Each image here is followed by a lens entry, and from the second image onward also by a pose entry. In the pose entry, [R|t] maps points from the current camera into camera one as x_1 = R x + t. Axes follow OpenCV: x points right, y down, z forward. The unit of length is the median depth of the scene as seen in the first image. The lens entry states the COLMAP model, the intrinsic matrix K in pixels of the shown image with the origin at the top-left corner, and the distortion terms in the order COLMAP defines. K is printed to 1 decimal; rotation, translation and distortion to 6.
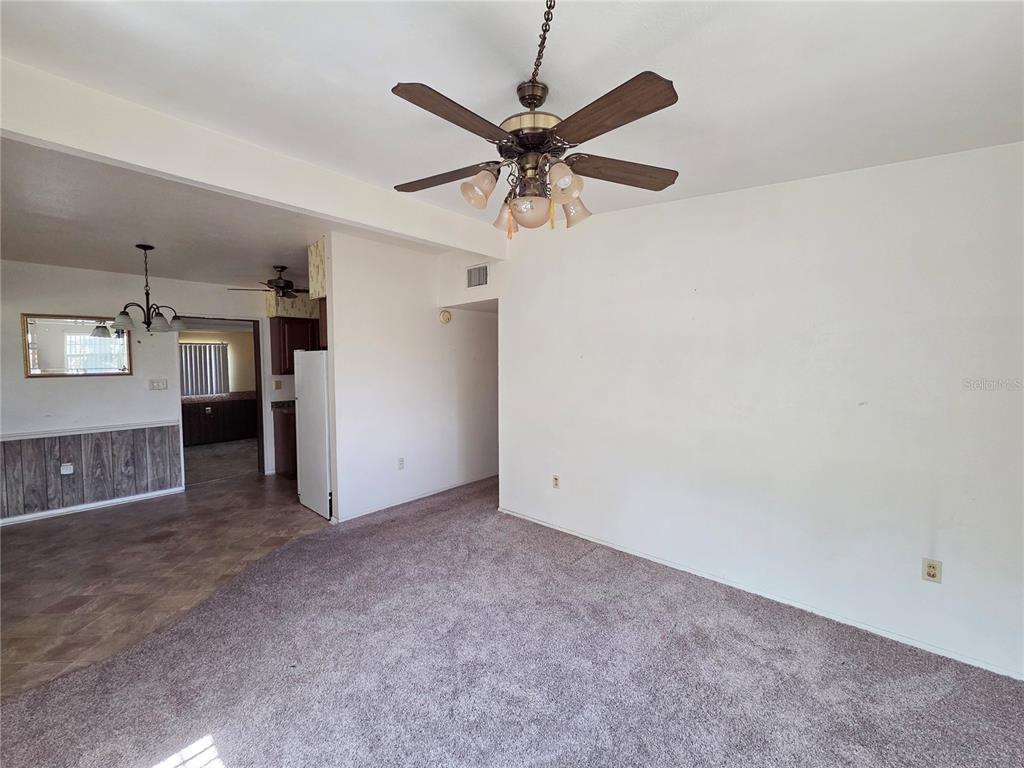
lens RADIAL K [[420.8, 0, 509.6], [0, 420.8, 379.6], [0, 0, 1]] dist [0.002521, 0.000170]
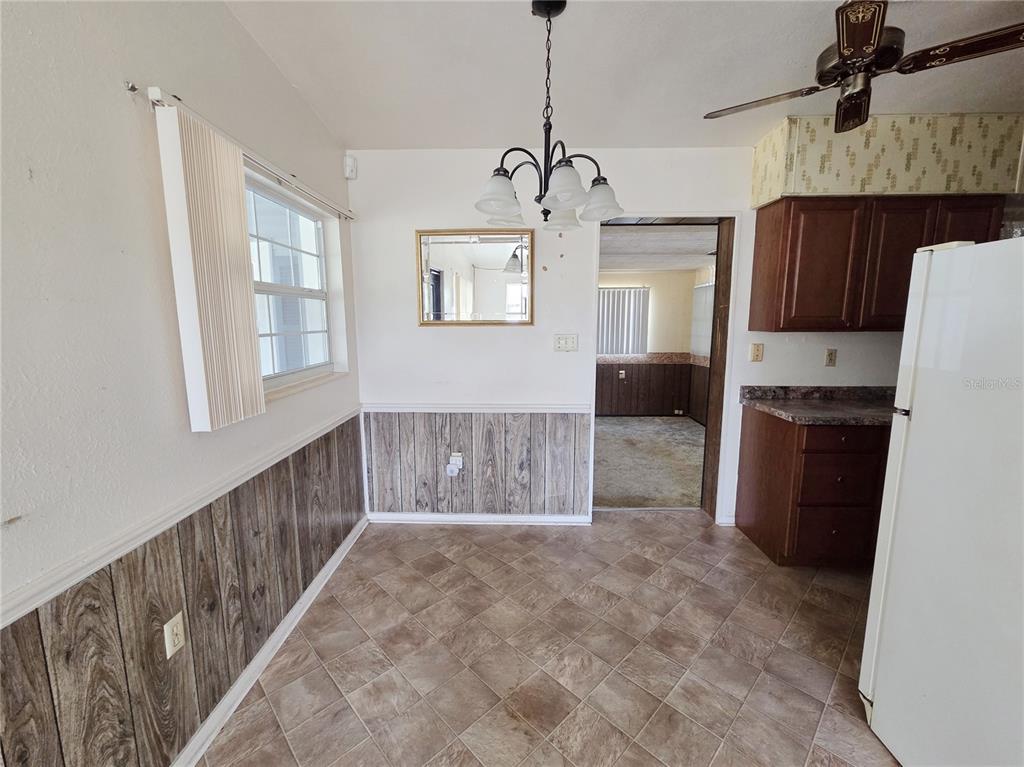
lens RADIAL K [[420.8, 0, 509.6], [0, 420.8, 379.1], [0, 0, 1]] dist [0.002521, 0.000170]
pose [[0.649995, 0.113151, -0.751467, -0.463316], [-0.038088, 0.992461, 0.116493, -0.002764], [0.758983, -0.047098, 0.649404, 0.588140]]
